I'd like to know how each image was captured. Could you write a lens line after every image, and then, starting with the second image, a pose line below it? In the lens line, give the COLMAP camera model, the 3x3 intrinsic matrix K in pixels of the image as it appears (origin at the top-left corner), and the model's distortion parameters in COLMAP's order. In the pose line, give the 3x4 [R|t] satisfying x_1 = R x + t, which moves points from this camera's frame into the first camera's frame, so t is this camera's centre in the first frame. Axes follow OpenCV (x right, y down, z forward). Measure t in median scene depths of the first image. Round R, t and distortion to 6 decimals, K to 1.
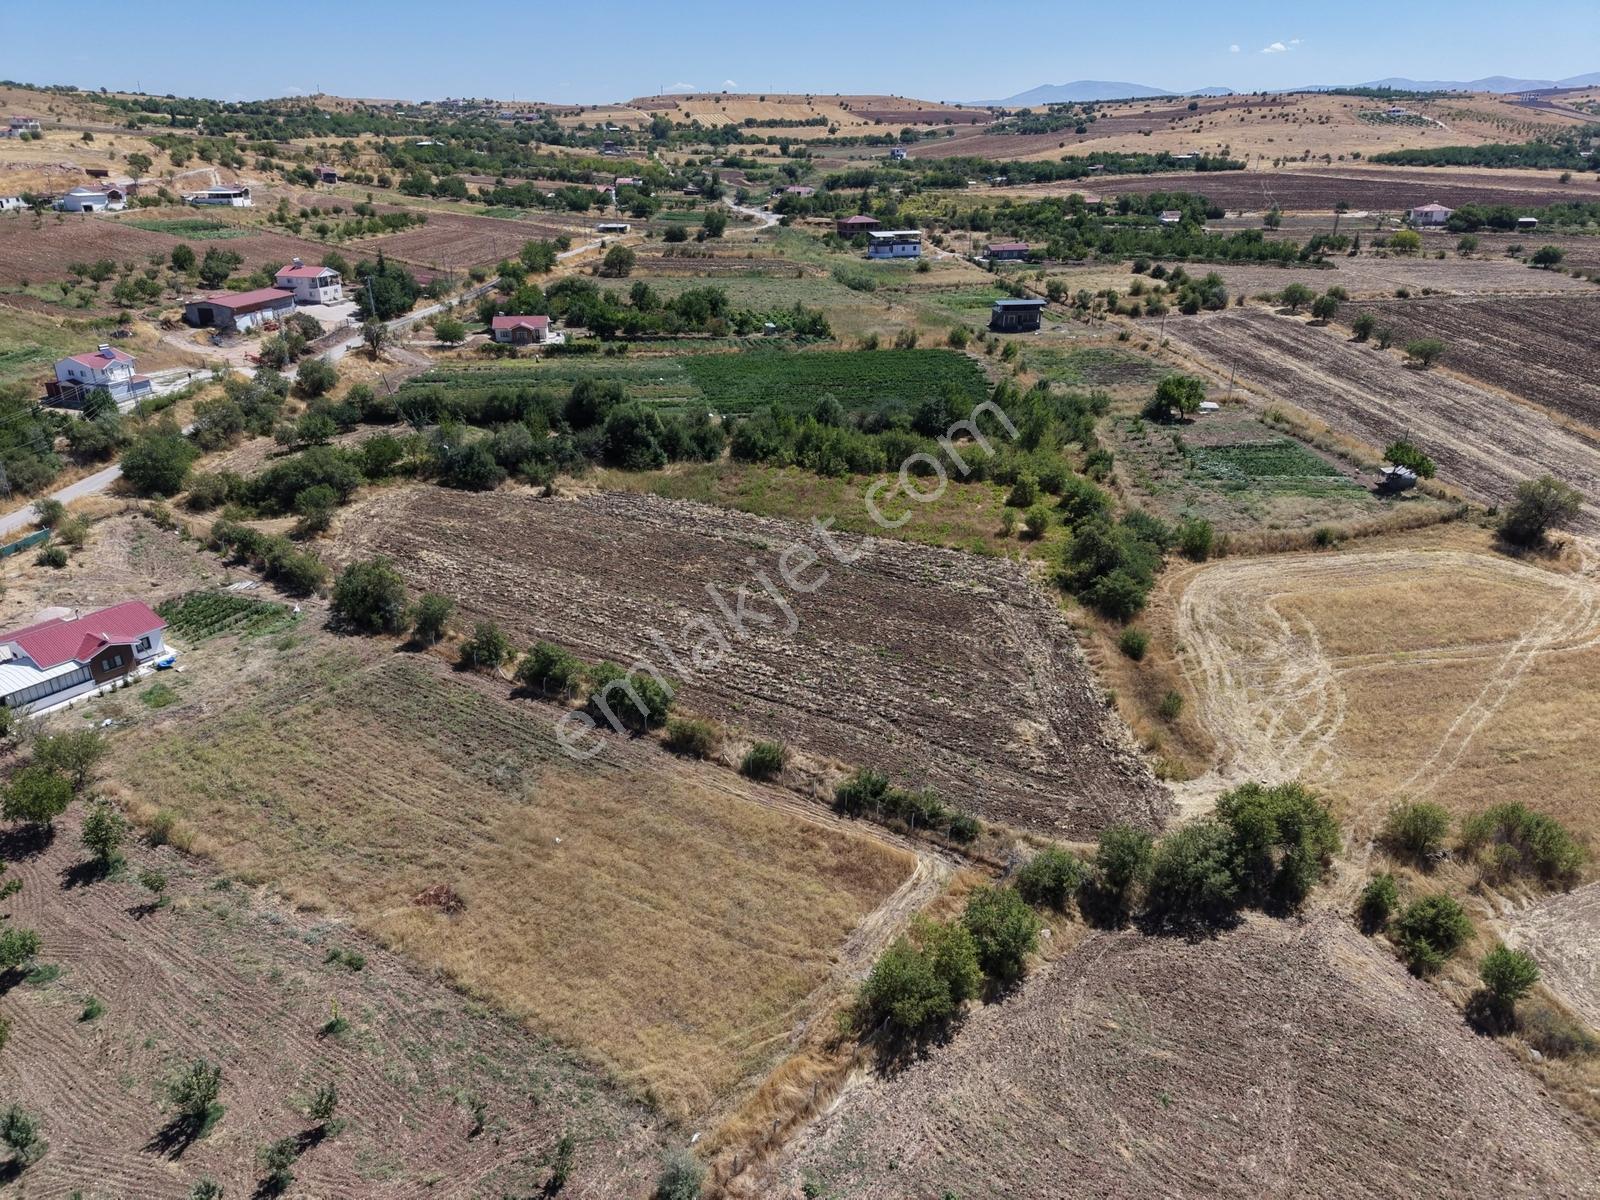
lens RADIAL K [[1069.2, 0, 797.2], [0, 1069.2, 603.4], [0, 0, 1]] dist [0.023304, -0.021020]
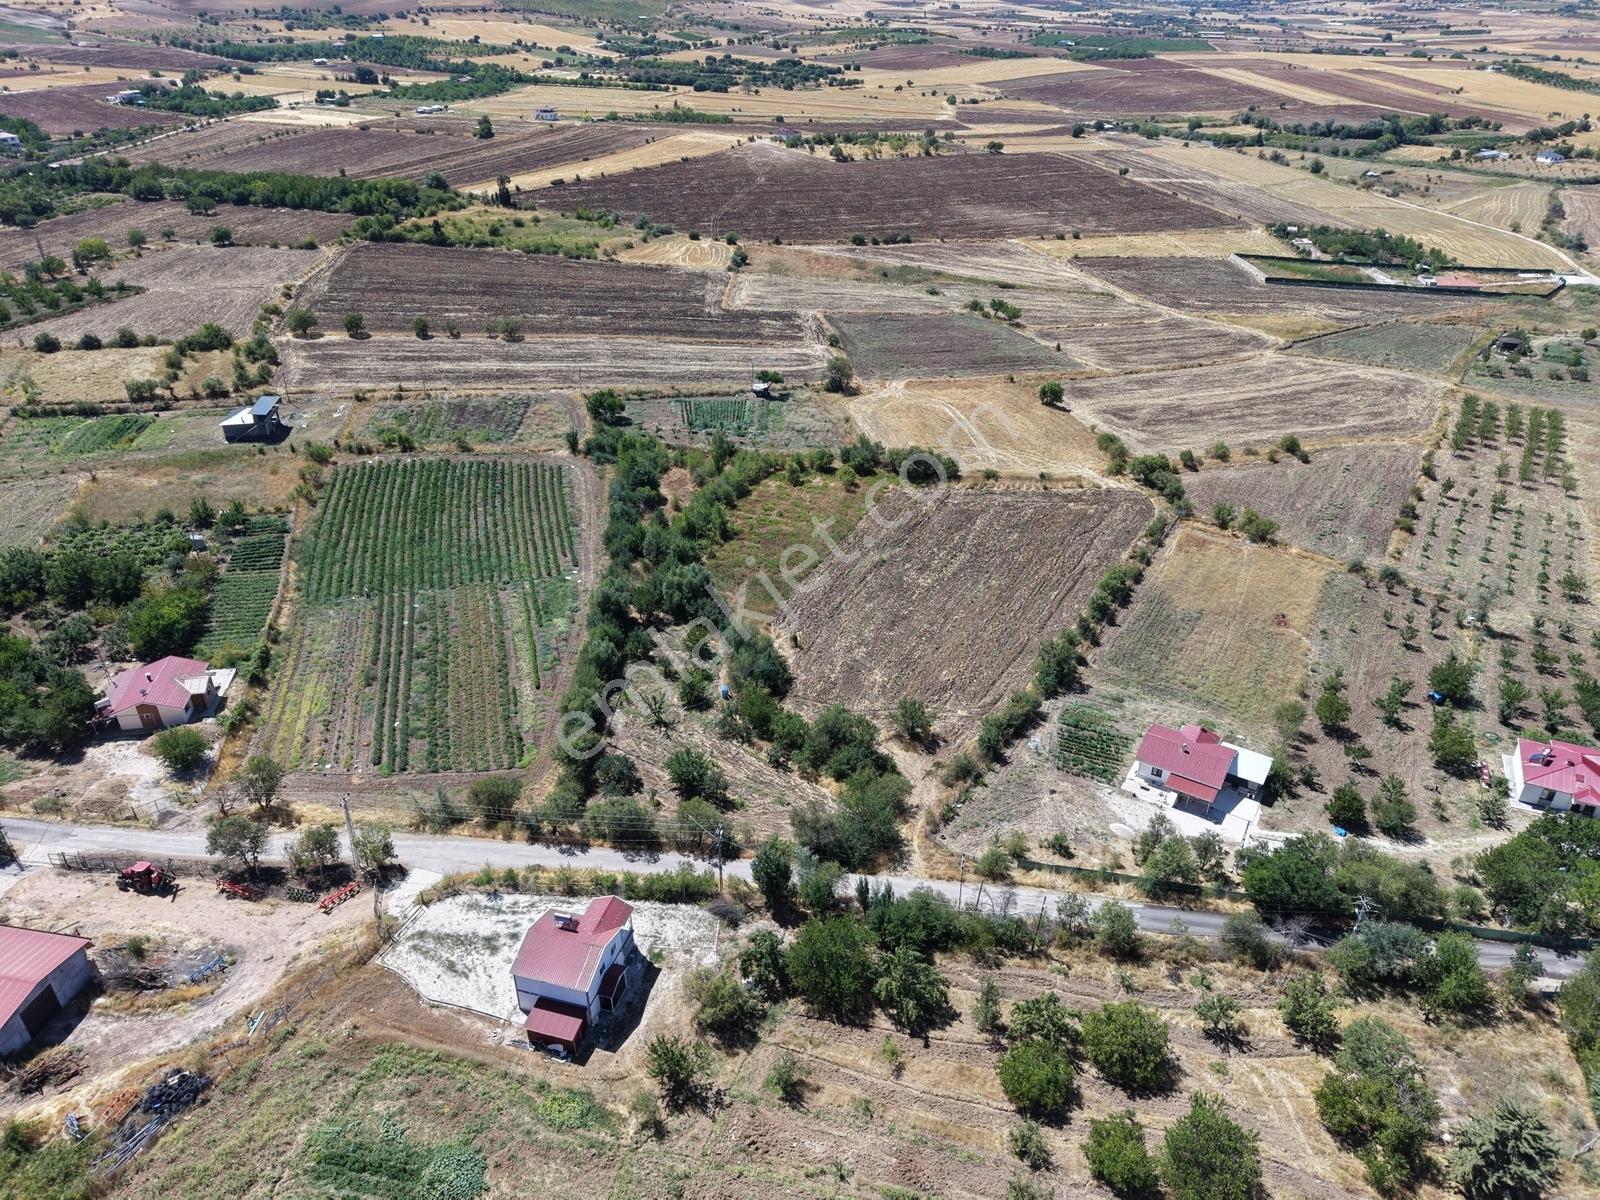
lens RADIAL K [[1069.2, 0, 789.4], [0, 1069.2, 600.1], [0, 0, 1]] dist [0.023304, -0.021020]
pose [[-0.023238, -0.503083, 0.863926, -1.334640], [0.405708, 0.785056, 0.468068, -0.754749], [-0.913707, 0.361379, 0.185862, 0.864995]]
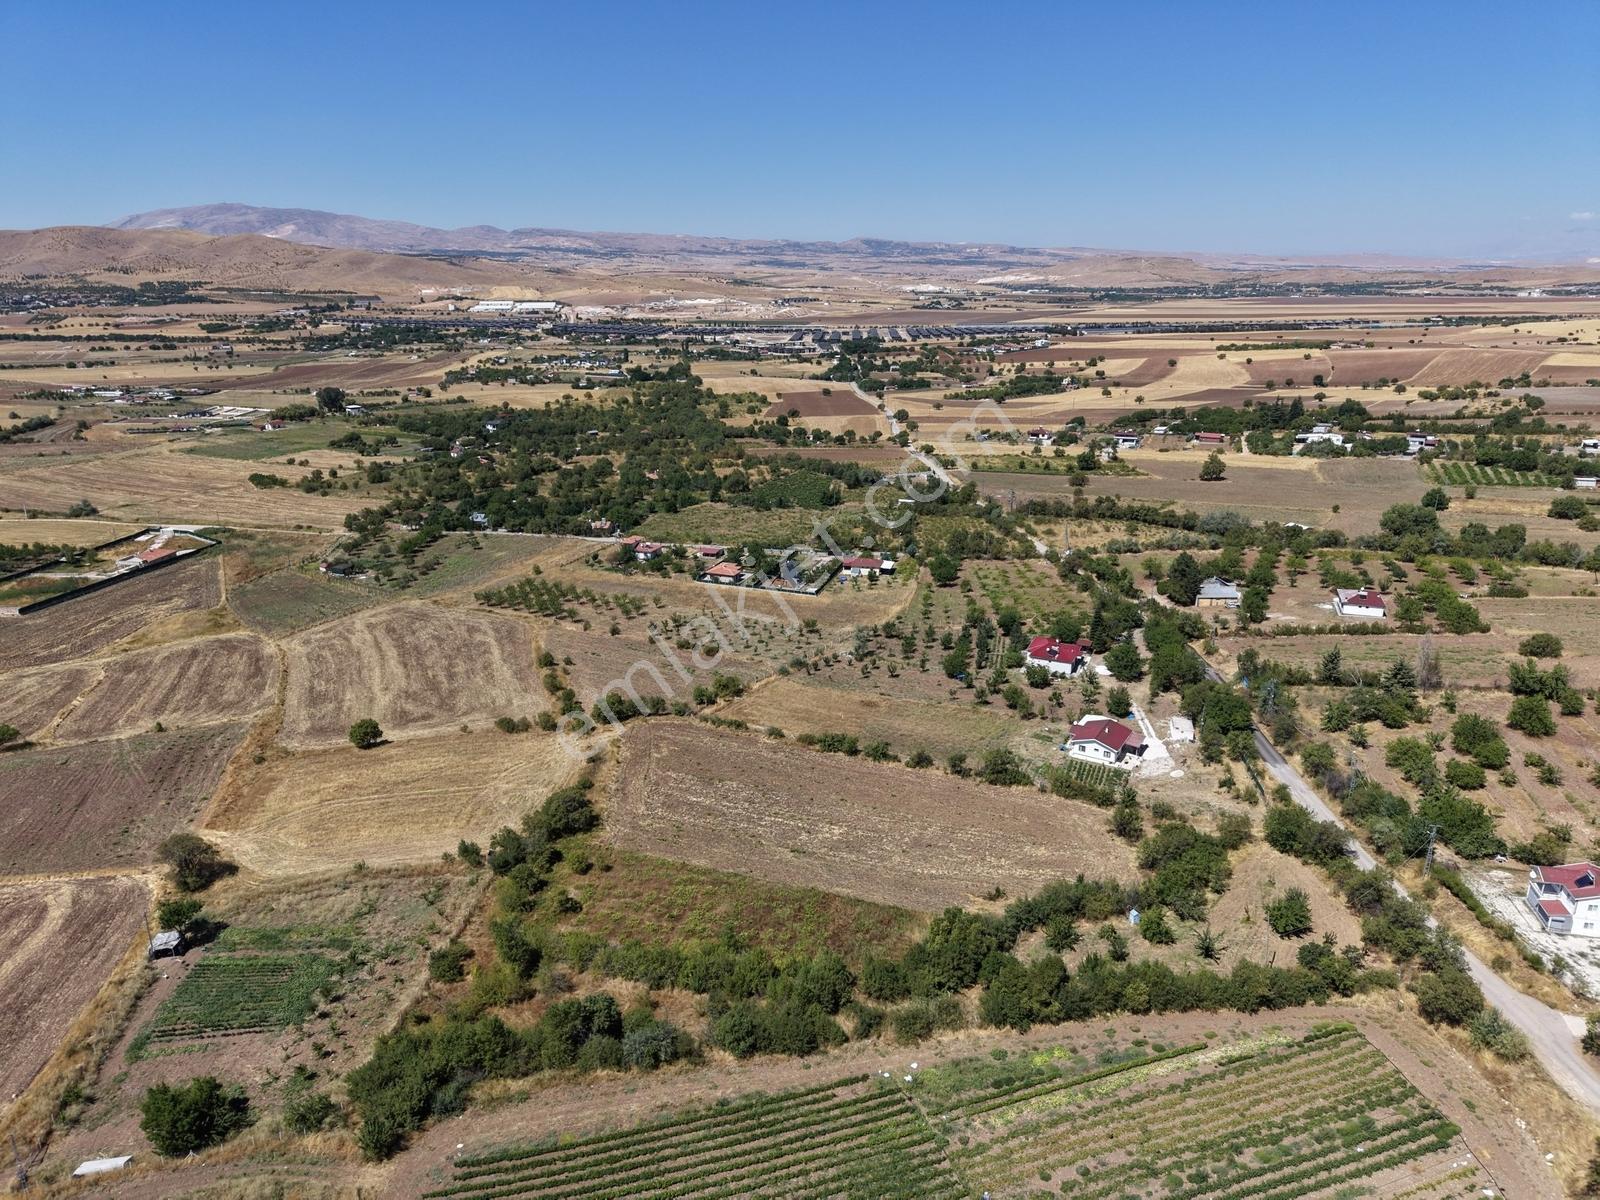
lens RADIAL K [[1069.2, 0, 795.7], [0, 1069.2, 595.3], [0, 0, 1]] dist [0.023304, -0.021020]
pose [[-0.998694, 0.021361, -0.046406, 0.020811], [-0.014161, 0.757028, 0.653229, -1.172551], [0.049085, 0.653033, -0.755737, 1.805226]]
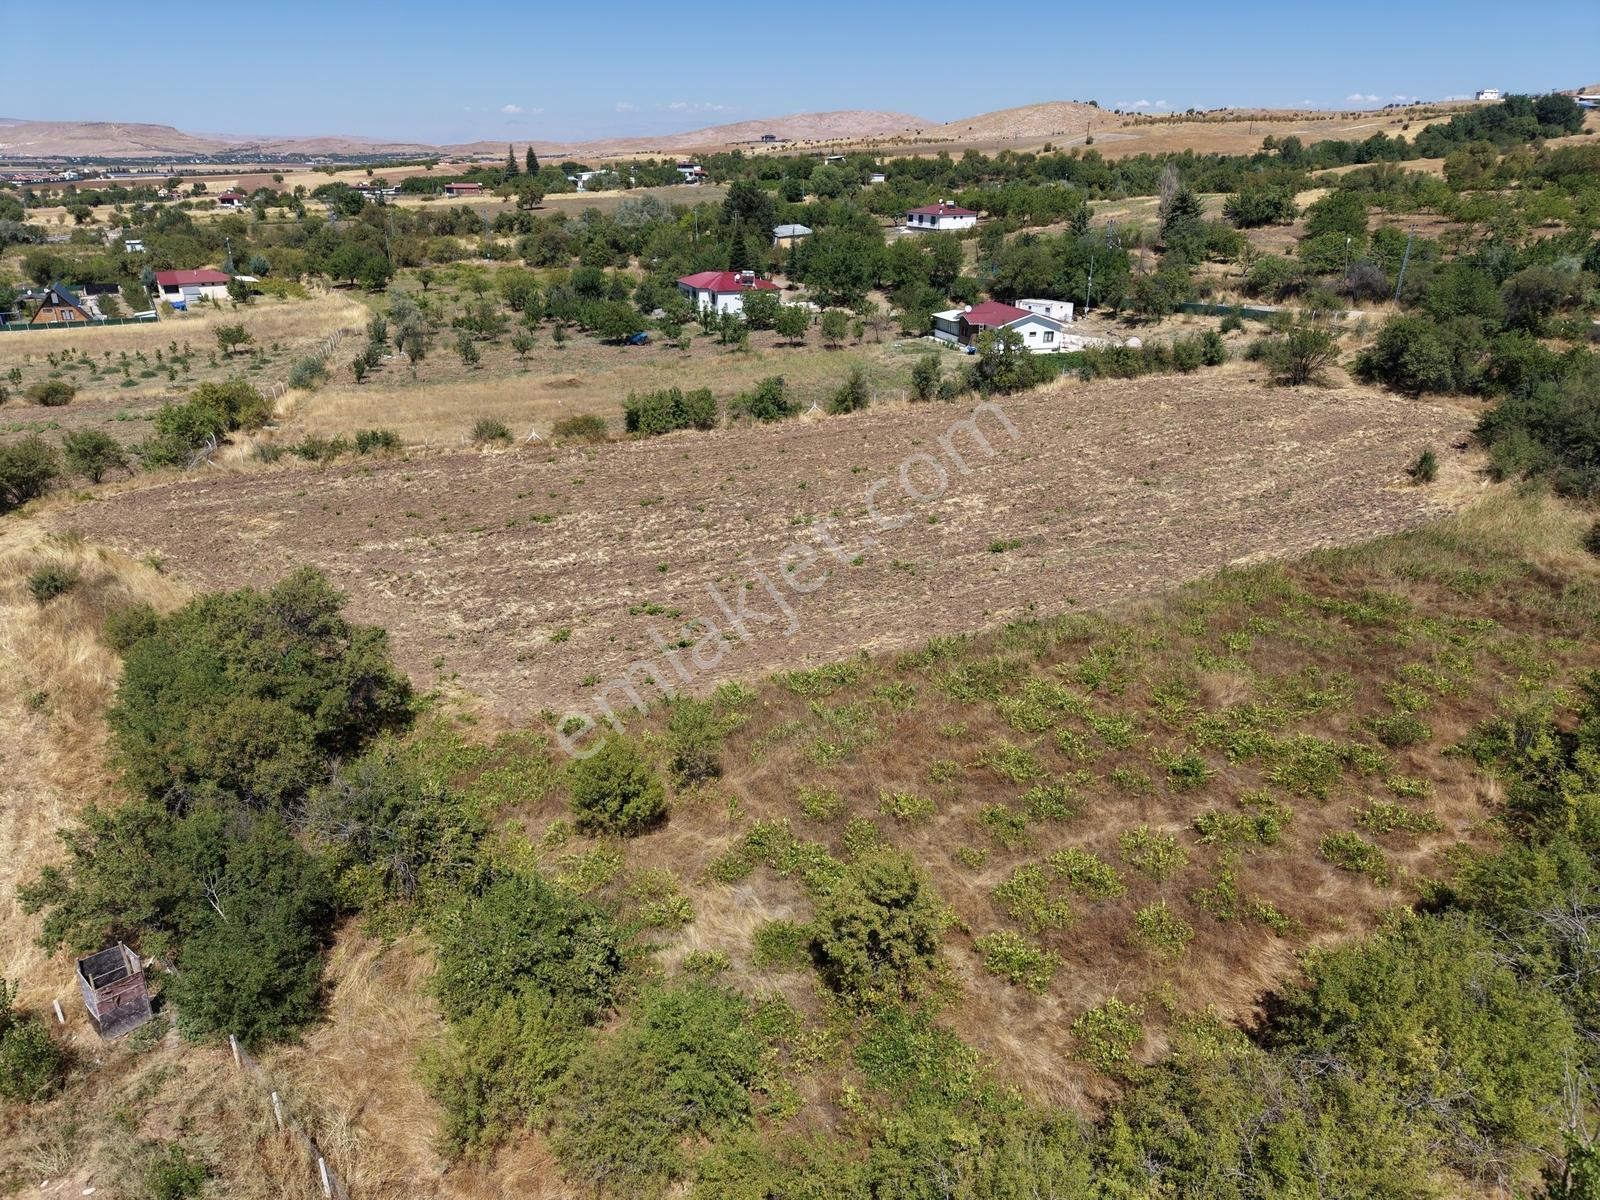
lens RADIAL K [[1069.2, 0, 788.7], [0, 1069.2, 595.8], [0, 0, 1]] dist [0.023304, -0.021020]
pose [[-0.633202, 0.292436, -0.716615, 0.387843], [-0.318043, 0.745787, 0.585363, -0.293568], [0.705623, 0.598568, -0.379227, 1.132265]]
